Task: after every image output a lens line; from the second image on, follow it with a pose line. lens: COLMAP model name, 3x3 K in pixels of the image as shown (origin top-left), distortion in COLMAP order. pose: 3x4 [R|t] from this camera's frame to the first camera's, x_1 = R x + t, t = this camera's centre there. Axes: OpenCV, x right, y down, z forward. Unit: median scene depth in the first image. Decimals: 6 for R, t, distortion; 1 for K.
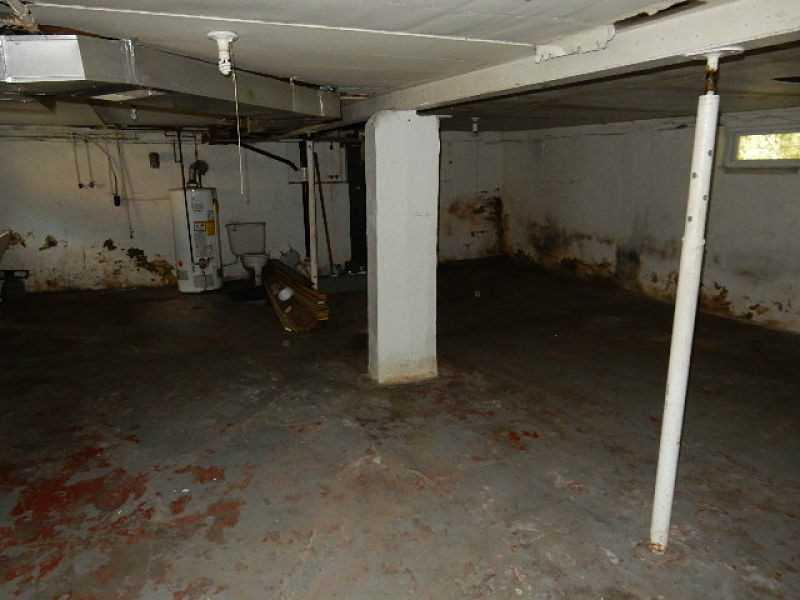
lens RADIAL K [[588.9, 0, 395.9], [0, 588.9, 295.5], [0, 0, 1]] dist [-0.005072, 0.002573]
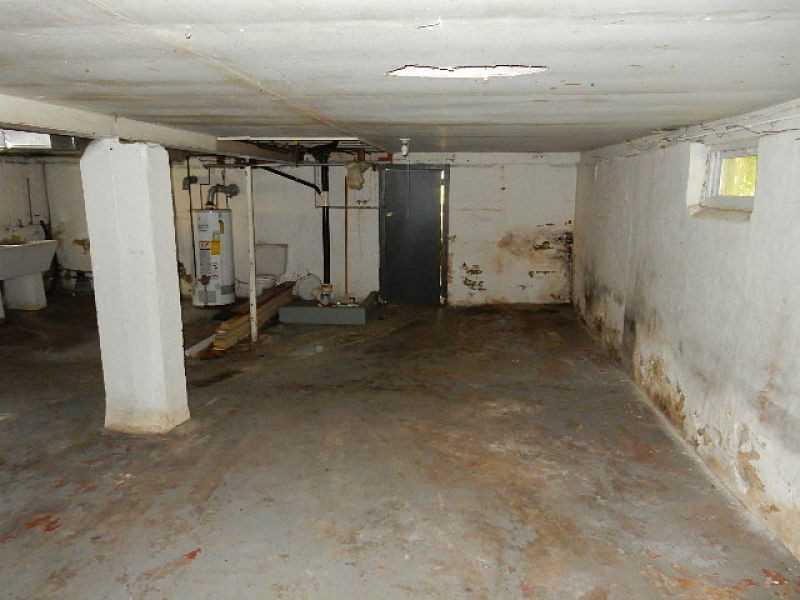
lens RADIAL K [[588.9, 0, 395.9], [0, 588.9, 295.5], [0, 0, 1]] dist [-0.005072, 0.002573]
pose [[0.874372, 0.103918, -0.473998, 0.456880], [-0.117827, 0.993034, 0.000358, -0.064560], [0.470733, 0.055537, 0.880526, 0.218139]]
